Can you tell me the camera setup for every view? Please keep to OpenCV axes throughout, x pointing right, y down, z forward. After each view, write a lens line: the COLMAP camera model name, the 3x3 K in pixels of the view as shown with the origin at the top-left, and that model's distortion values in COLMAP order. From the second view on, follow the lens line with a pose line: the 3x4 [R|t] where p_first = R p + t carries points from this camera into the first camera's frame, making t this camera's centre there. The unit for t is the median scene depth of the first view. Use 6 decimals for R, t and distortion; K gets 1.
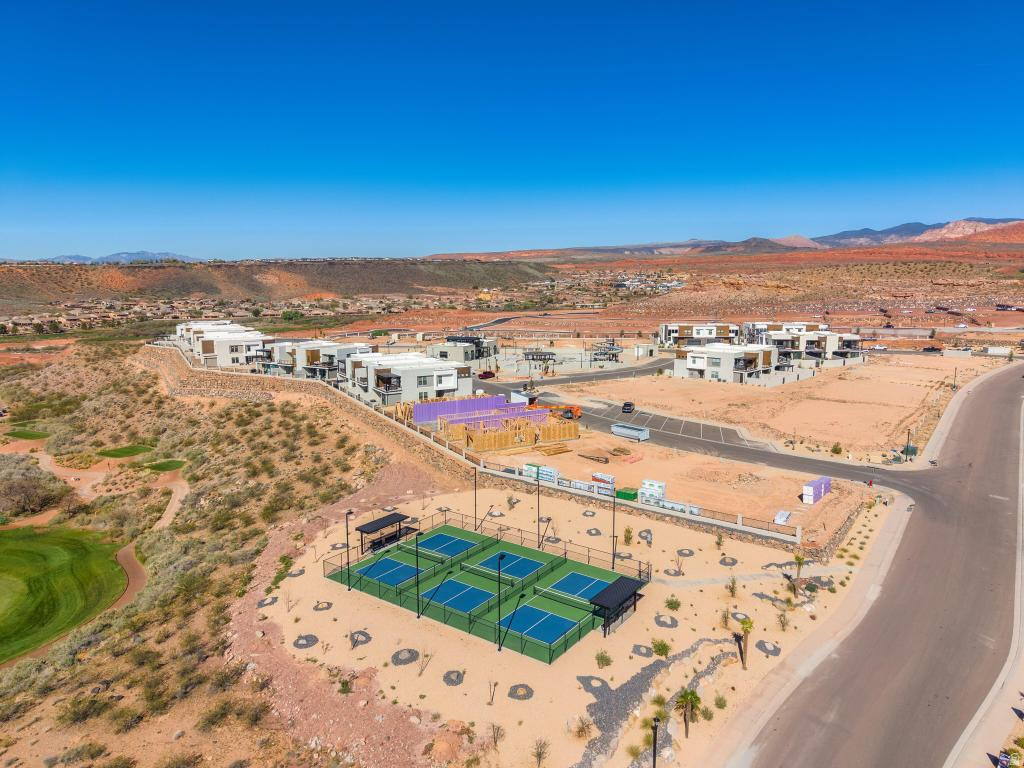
lens RADIAL K [[682.8, 0, 511.1], [0, 682.8, 390.5], [0, 0, 1]] dist [0.040067, -0.044869]
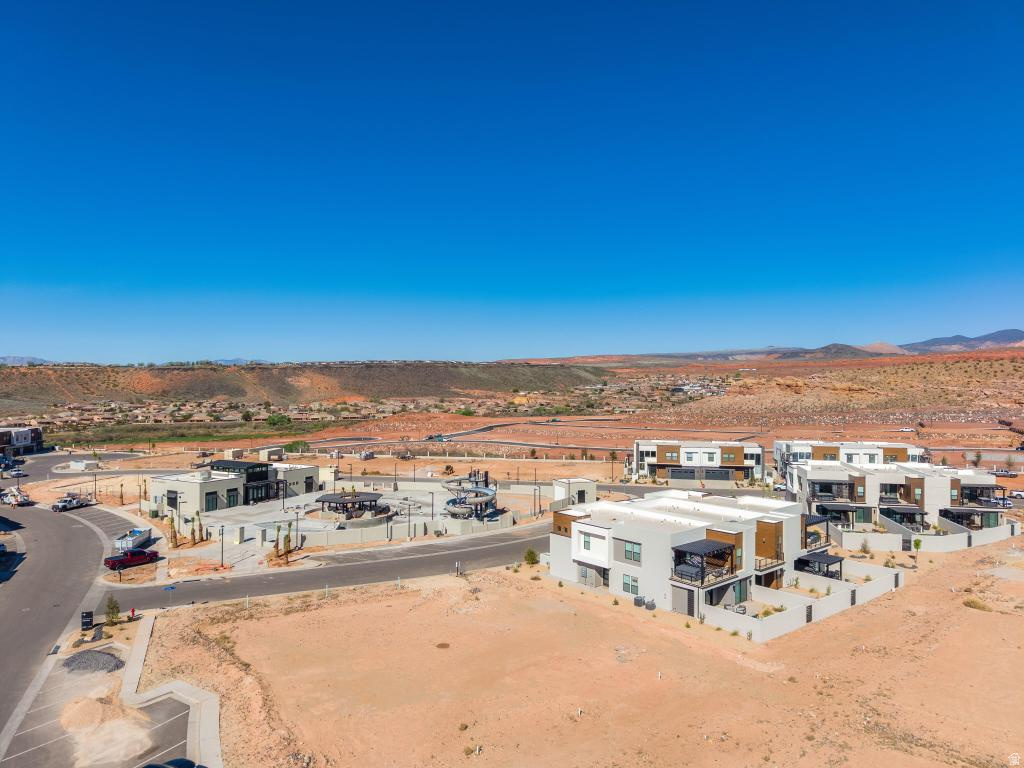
lens RADIAL K [[682.8, 0, 510.4], [0, 682.8, 386.3], [0, 0, 1]] dist [0.040067, -0.044869]
pose [[0.994014, 0.005068, -0.109136, 0.240643], [-0.022375, 0.987194, -0.157947, -0.063403], [0.106938, 0.159444, 0.981398, 0.522352]]
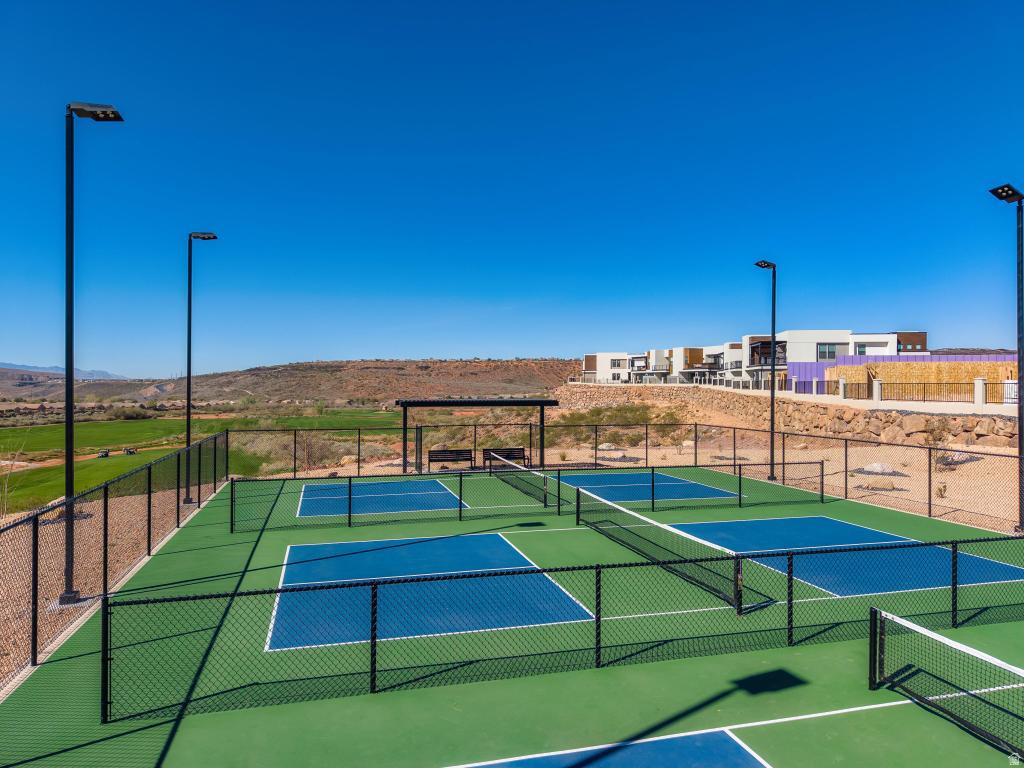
lens RADIAL K [[682.8, 0, 510.4], [0, 682.8, 380.4], [0, 0, 1]] dist [0.040067, -0.044869]
pose [[0.782182, 0.000111, -0.623049, 0.018418], [-0.106277, 0.985368, -0.133245, 0.085862], [0.613918, 0.170438, 0.770750, 0.276037]]
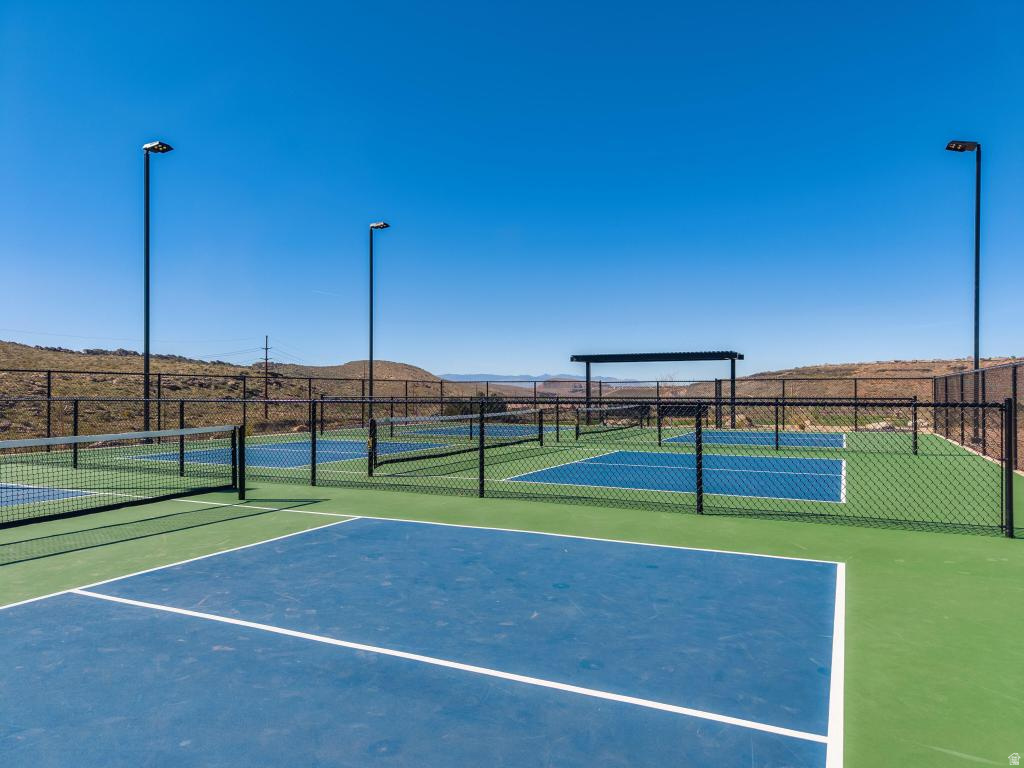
lens RADIAL K [[682.8, 0, 506.1], [0, 682.8, 389.8], [0, 0, 1]] dist [0.040067, -0.044869]
pose [[0.178225, 0.000434, -0.983990, 0.054467], [-0.160482, 0.986623, -0.028632, 0.087723], [0.970815, 0.163016, 0.175911, 0.325498]]
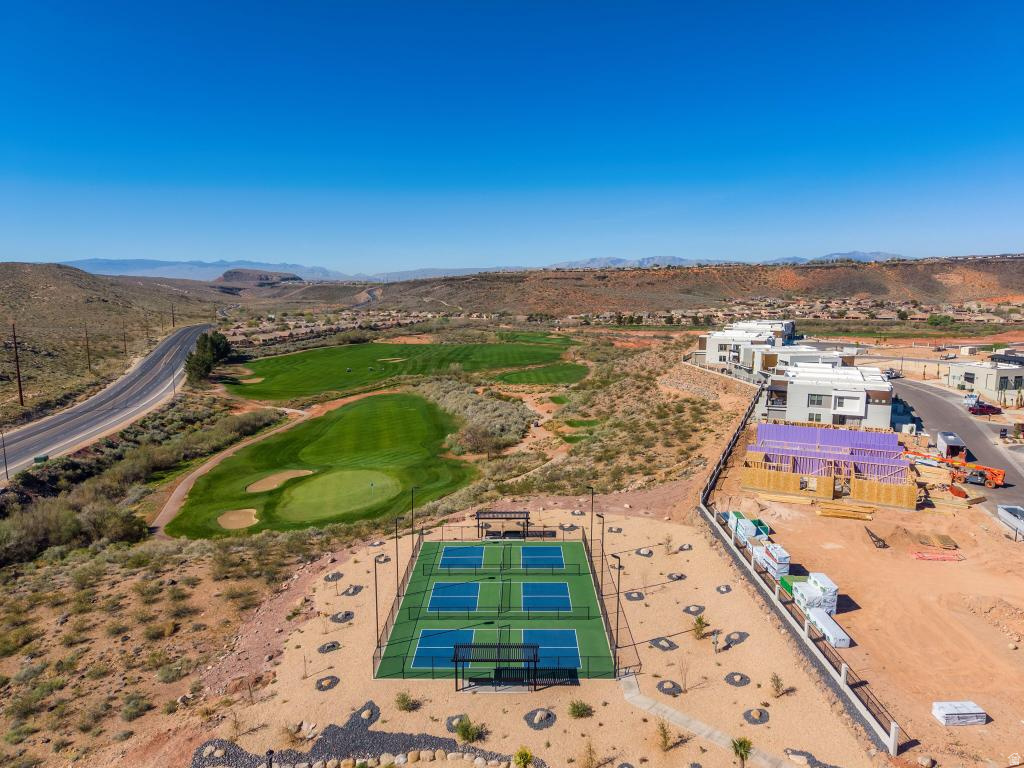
lens RADIAL K [[682.8, 0, 511.0], [0, 682.8, 391.2], [0, 0, 1]] dist [0.040067, -0.044869]
pose [[0.588640, 0.132710, -0.797428, 0.231265], [-0.131623, 0.989004, 0.067432, -0.023419], [0.797608, 0.065266, 0.599635, 0.143346]]
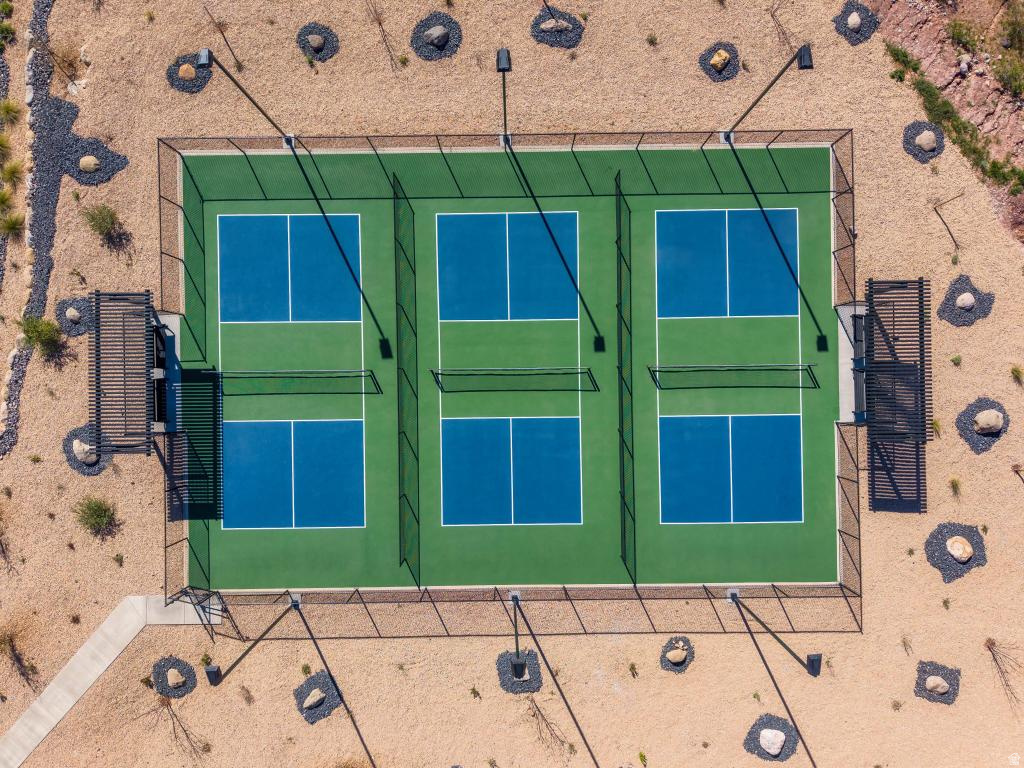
lens RADIAL K [[682.8, 0, 510.0], [0, 682.8, 384.5], [0, 0, 1]] dist [0.040067, -0.044869]
pose [[-0.797142, 0.603777, 0.004279, -0.011091], [-0.093250, -0.130109, 0.987105, -0.046903], [0.596548, 0.786464, 0.160017, 0.315942]]
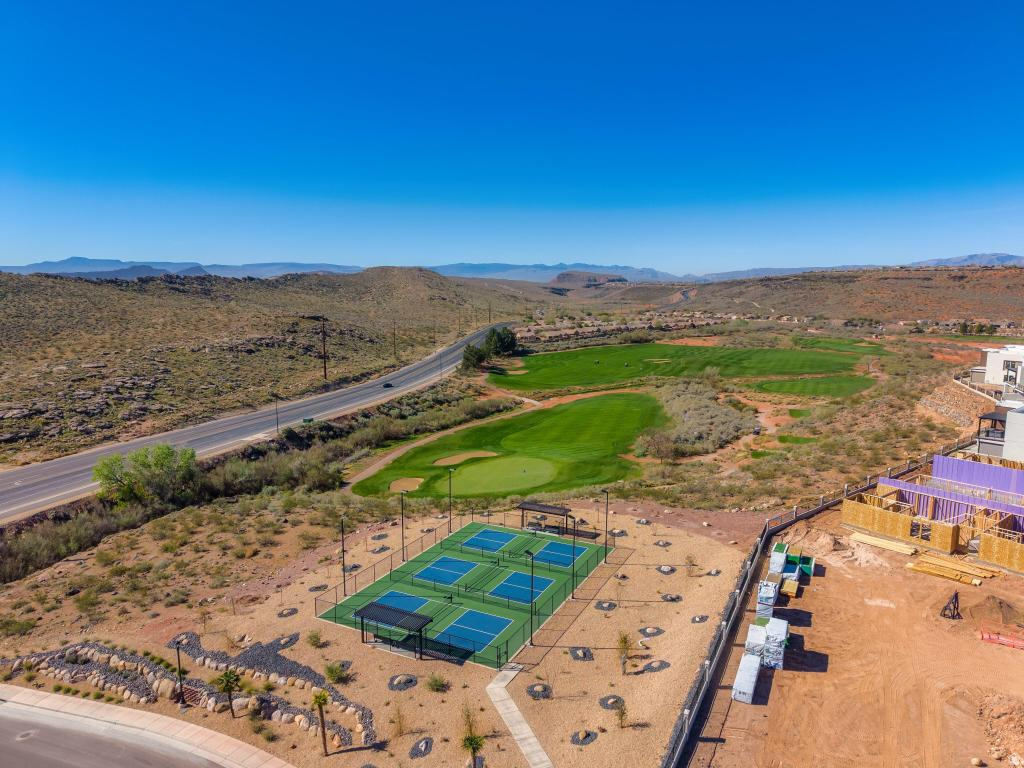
lens RADIAL K [[682.8, 0, 508.9], [0, 682.8, 384.8], [0, 0, 1]] dist [0.040067, -0.044869]
pose [[0.160251, 0.151989, -0.975304, 0.301703], [-0.160934, 0.978876, 0.126103, -0.044310], [0.973868, 0.136752, 0.181326, 0.274793]]
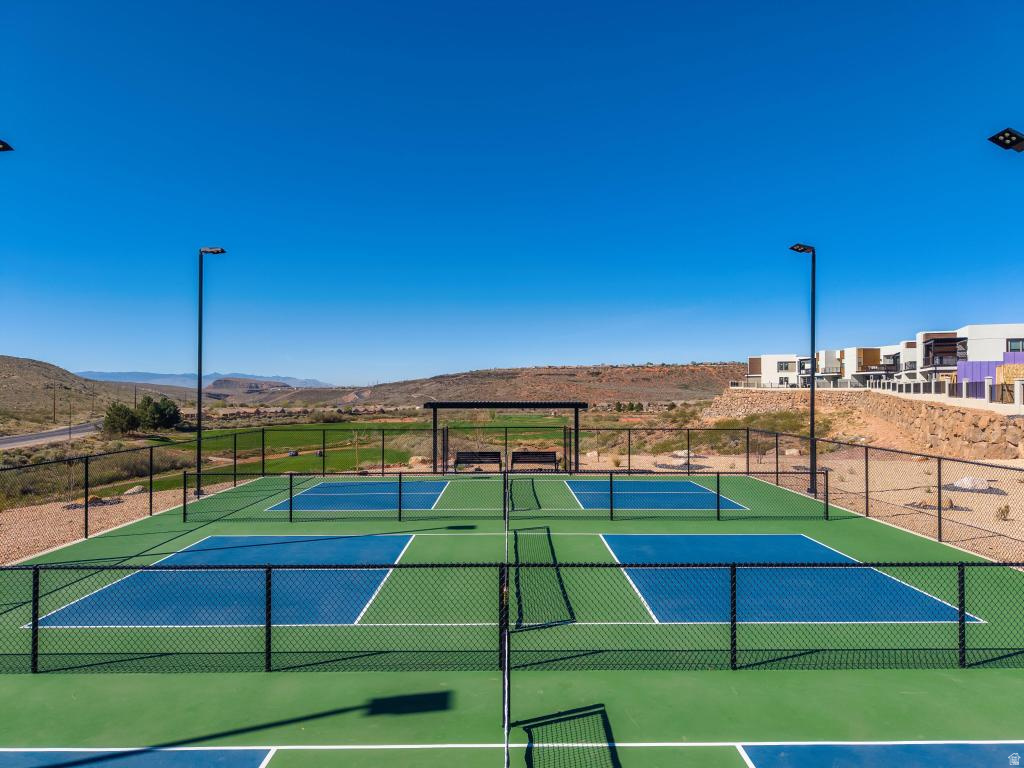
lens RADIAL K [[682.8, 0, 511.3], [0, 682.8, 385.5], [0, 0, 1]] dist [0.040067, -0.044869]
pose [[0.599876, -0.004741, -0.800079, 0.036184], [-0.131228, 0.985857, -0.104233, 0.082970], [0.789258, 0.167519, 0.590770, 0.298014]]
